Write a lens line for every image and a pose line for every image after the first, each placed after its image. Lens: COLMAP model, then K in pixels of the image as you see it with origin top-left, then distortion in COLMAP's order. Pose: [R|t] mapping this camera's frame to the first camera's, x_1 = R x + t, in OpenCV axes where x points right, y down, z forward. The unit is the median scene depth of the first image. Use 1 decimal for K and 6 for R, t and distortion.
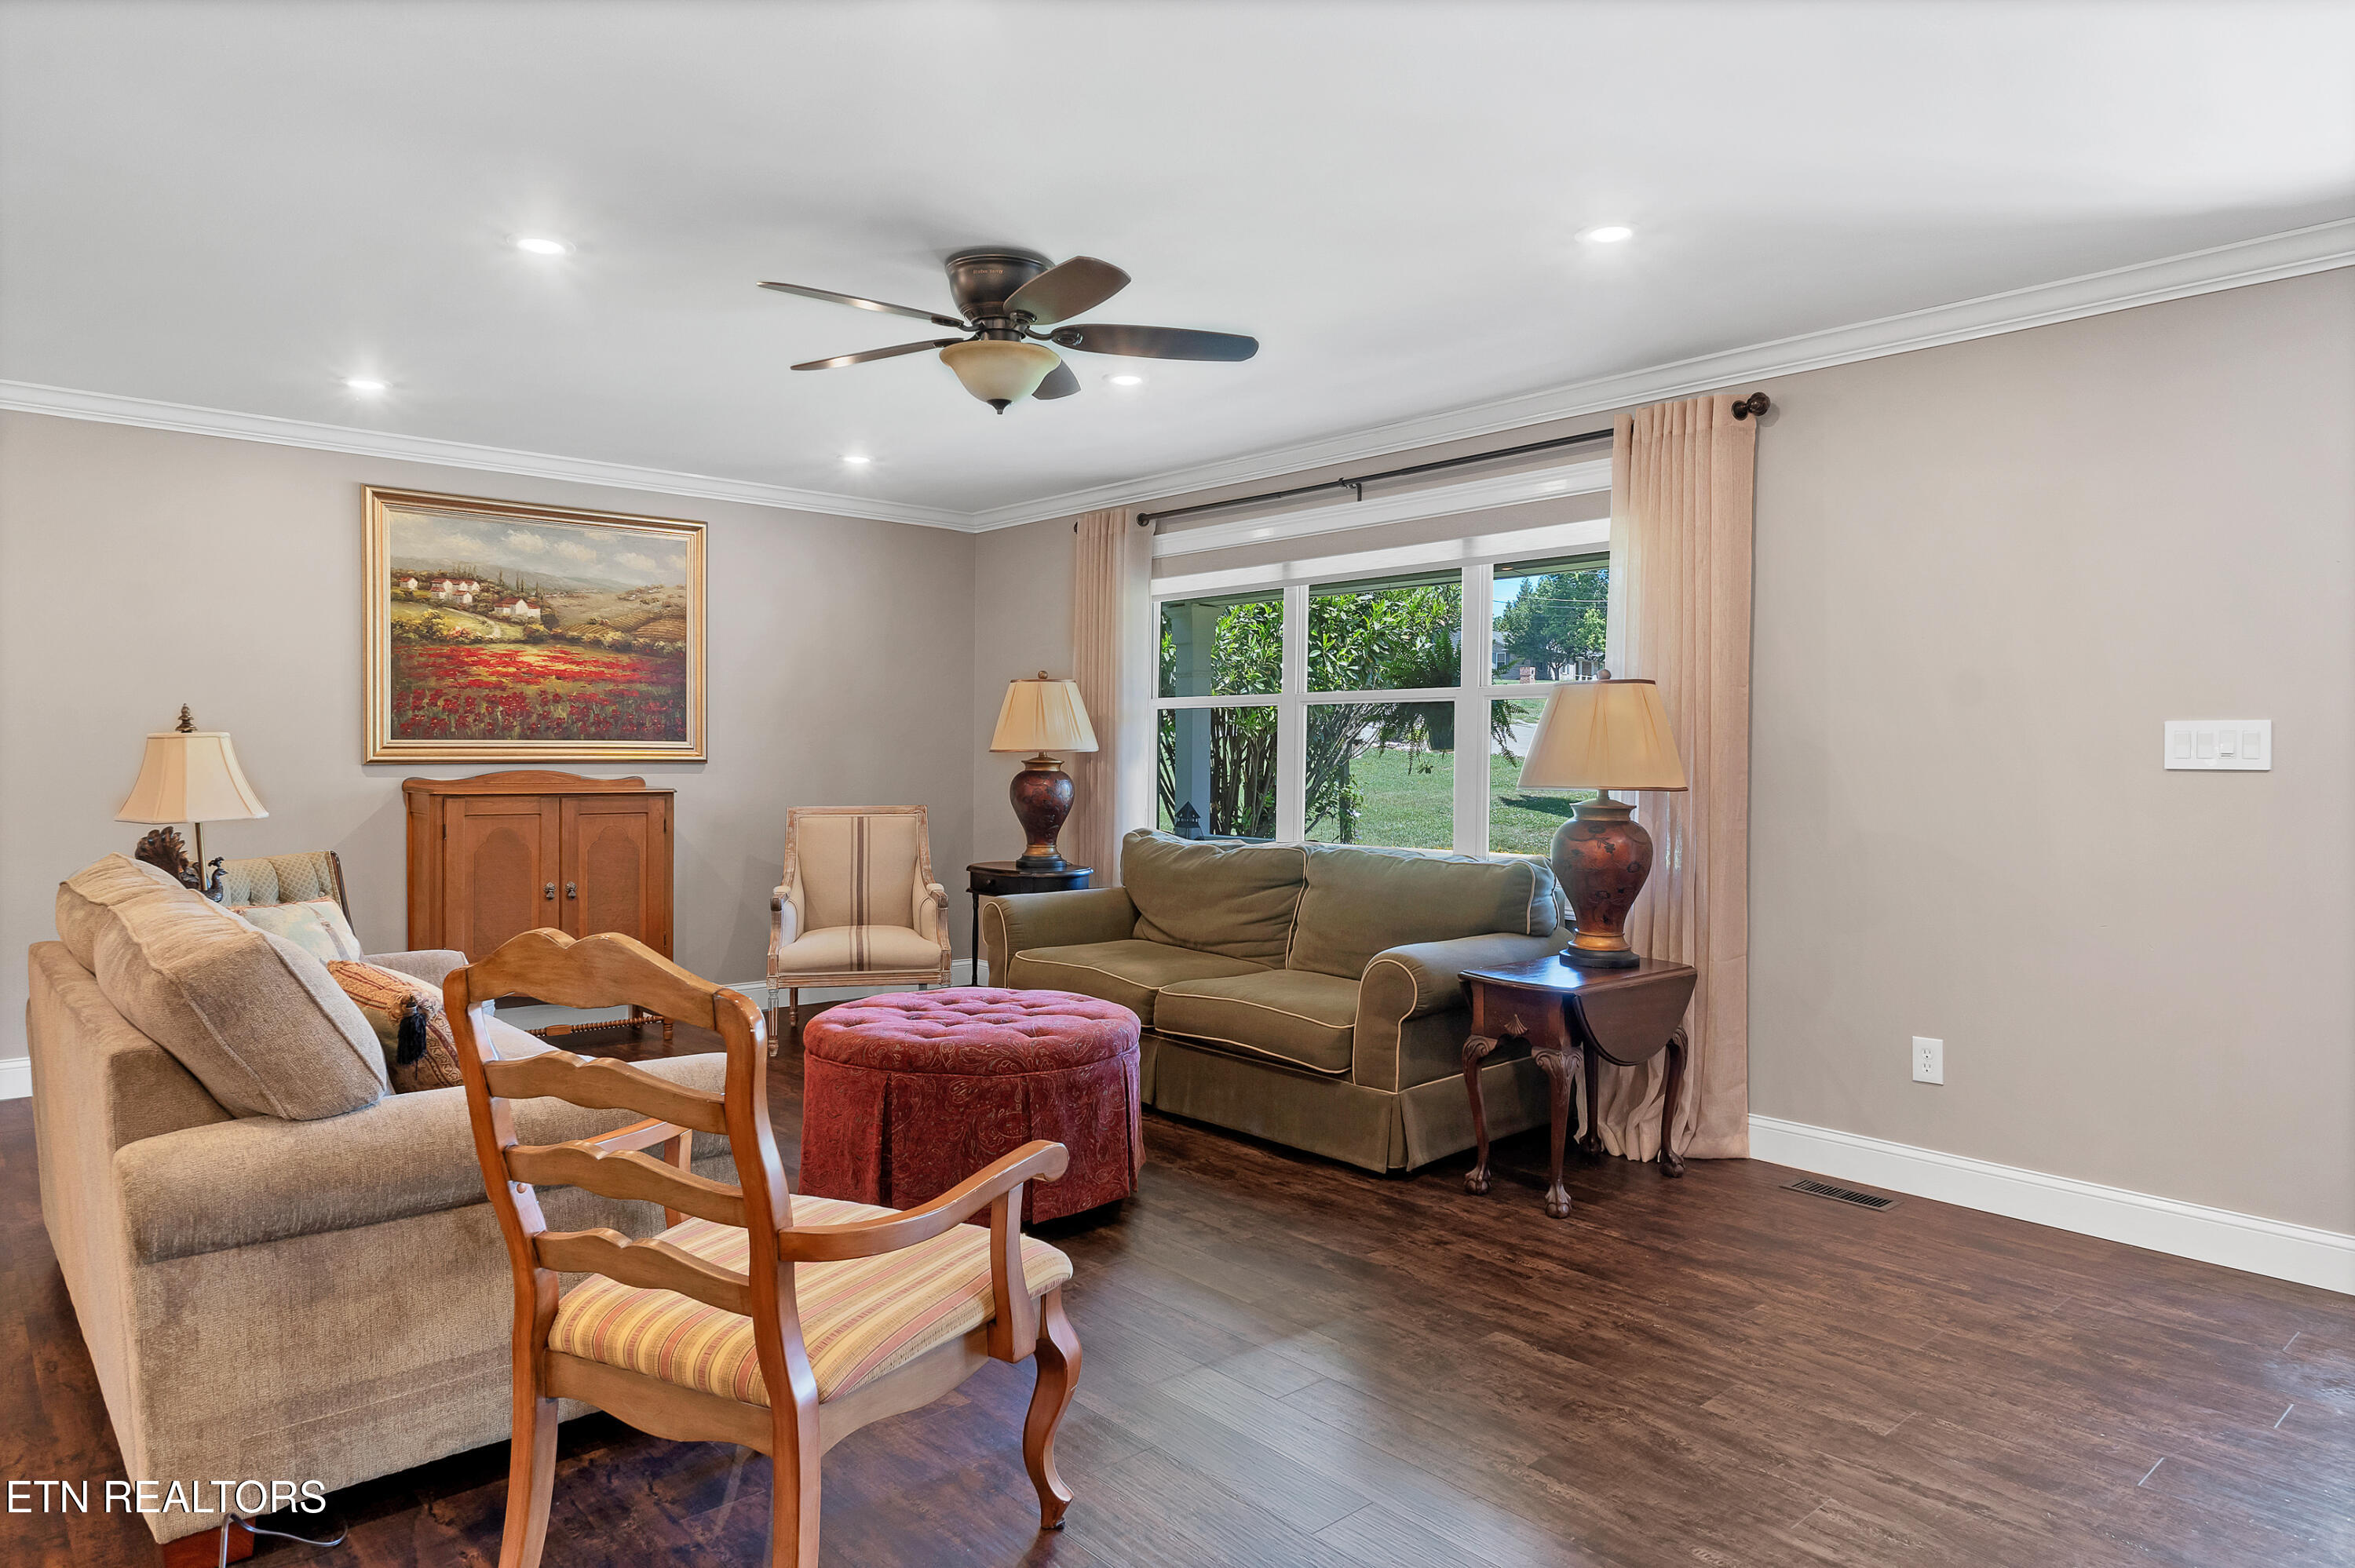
lens RADIAL K [[1444.2, 0, 1190.8], [0, 1444.2, 774.3], [0, 0, 1]] dist [0.000036, 0.001900]
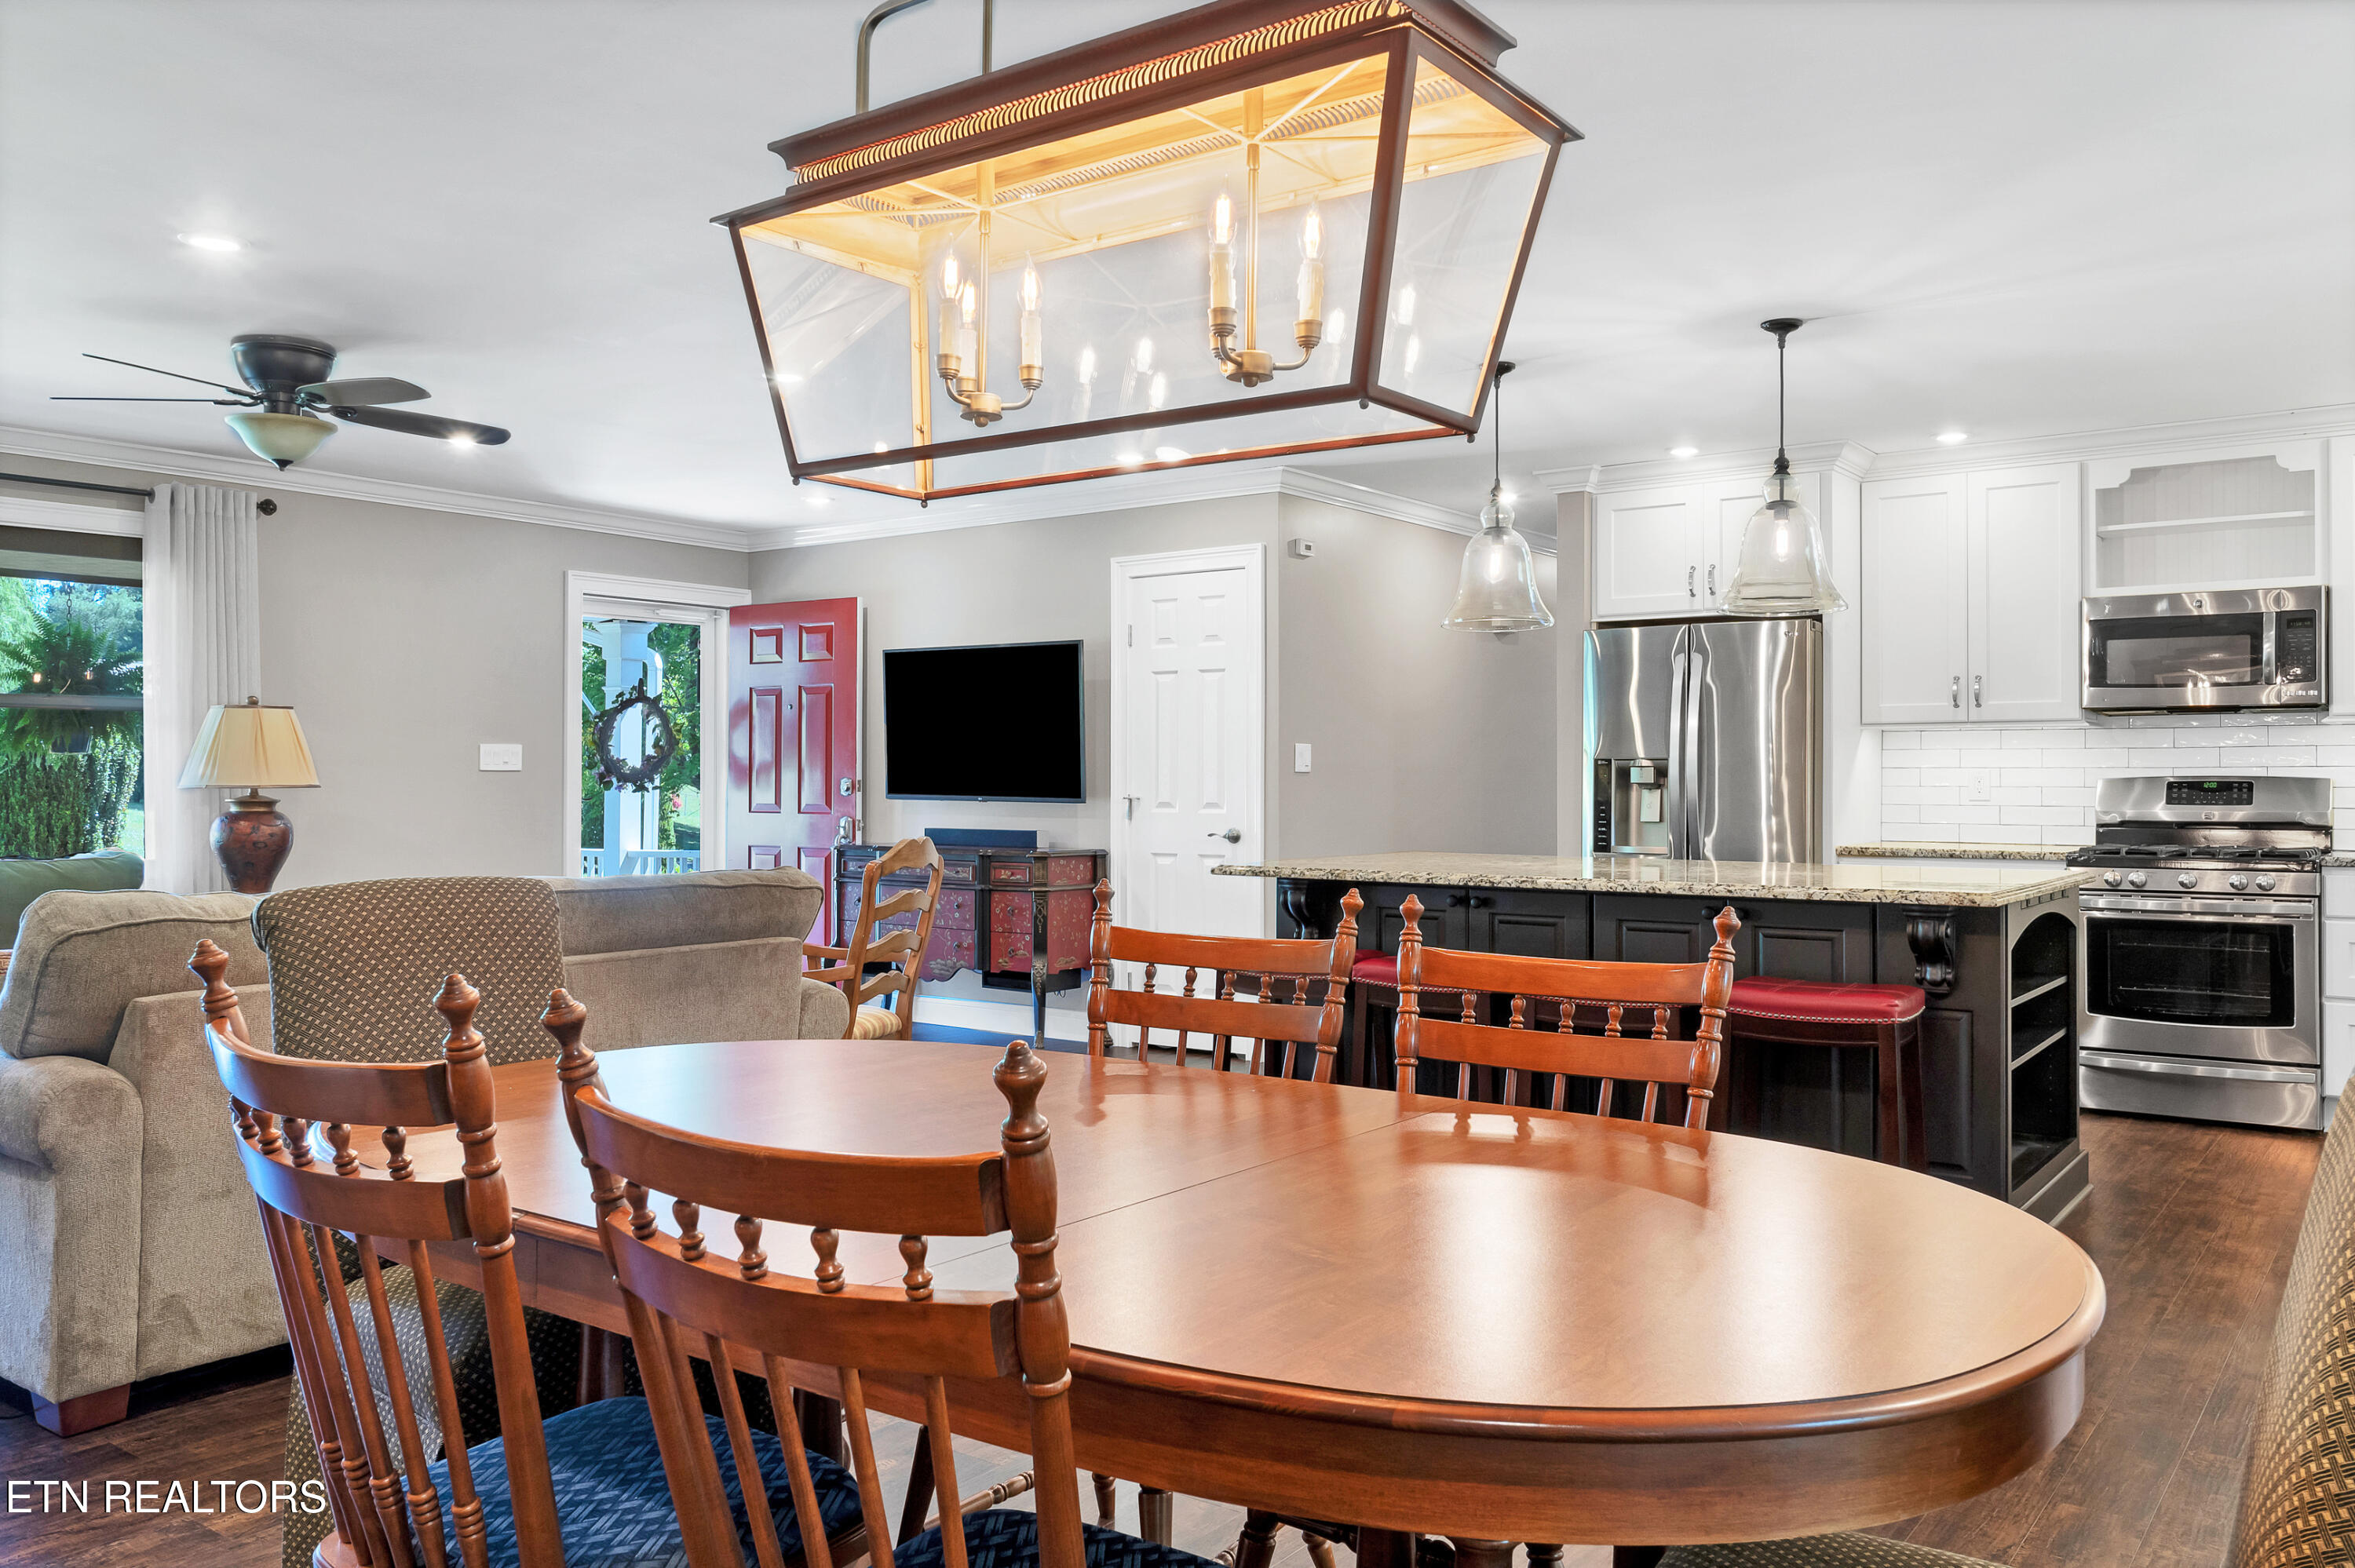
lens RADIAL K [[1731.5, 0, 1198.6], [0, 1731.5, 795.5], [0, 0, 1]] dist [-0.049299, 0.007544]
pose [[-0.210076, -0.018237, 0.977515, -1.013357], [0.007224, 0.999770, 0.020204, -0.005654], [-0.977658, 0.011306, -0.209896, 0.348129]]
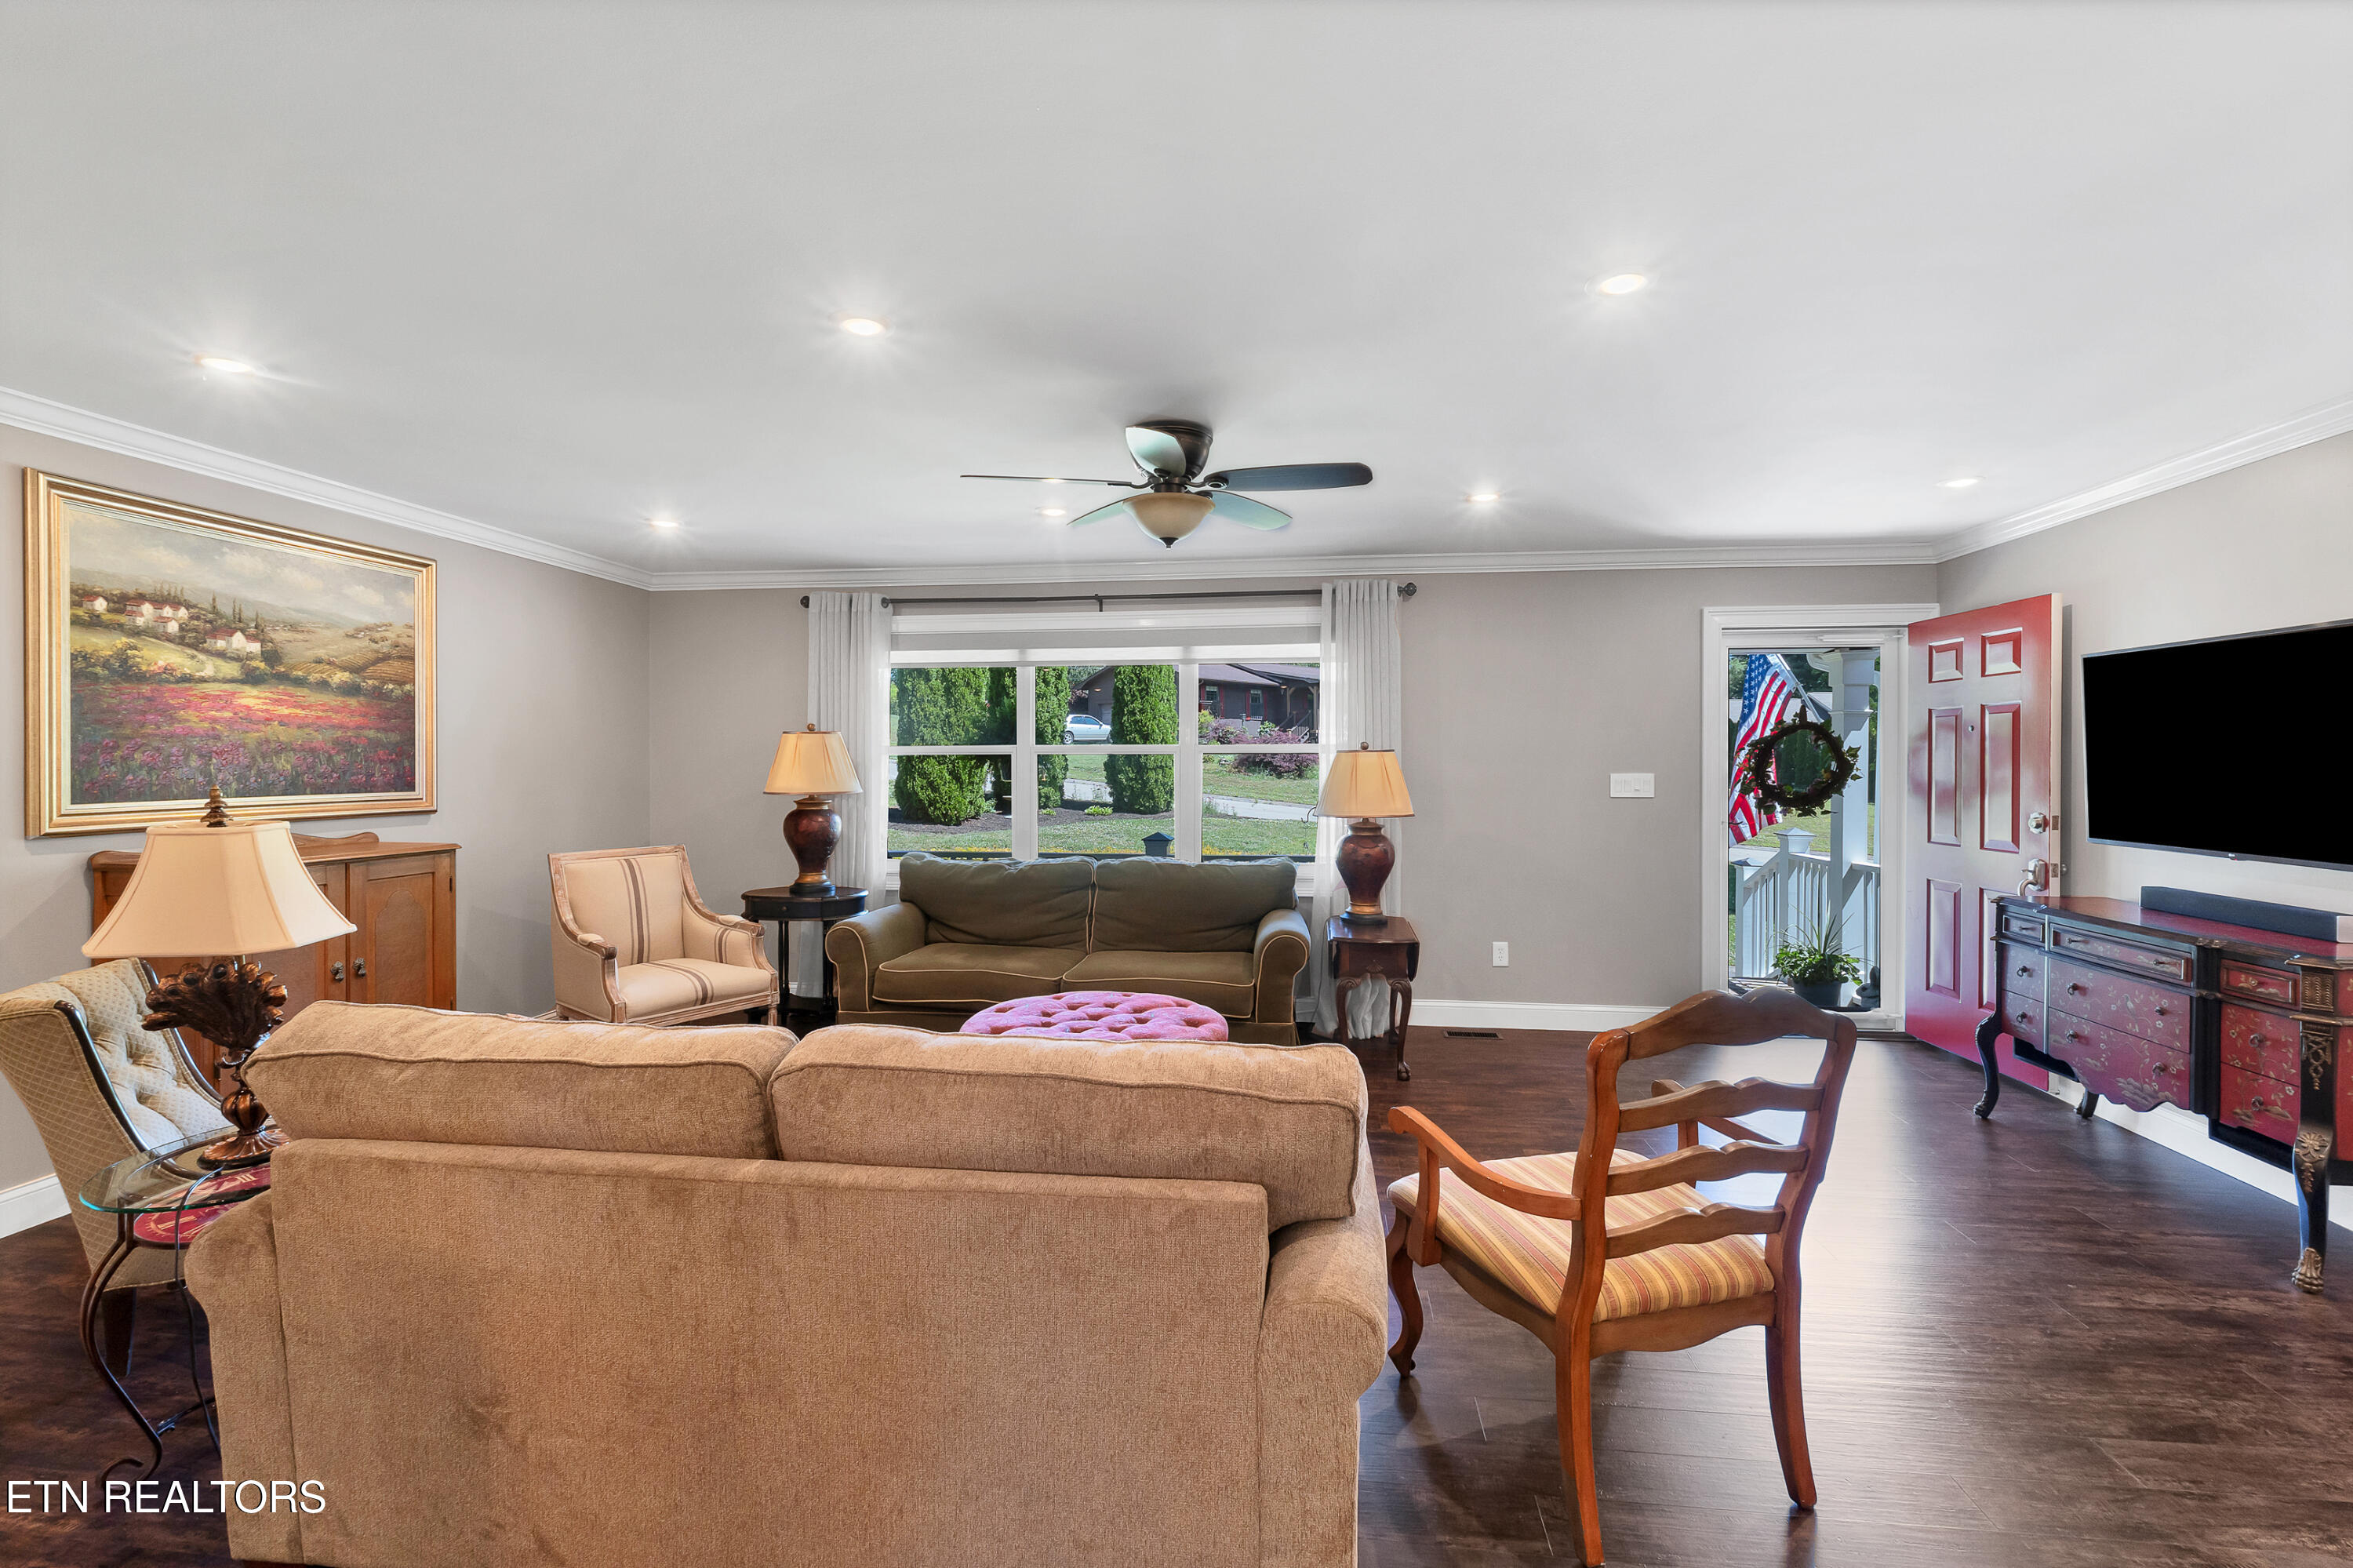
lens RADIAL K [[1010.0, 0, 1203.1], [0, 1010.0, 774.3], [0, 0, 1]] dist [0.000064, -0.000582]
pose [[0.750609, -0.014761, 0.660581, -0.434817], [0.015190, 0.999872, 0.005082, -0.032249], [-0.660572, 0.006220, 0.750737, 0.187643]]
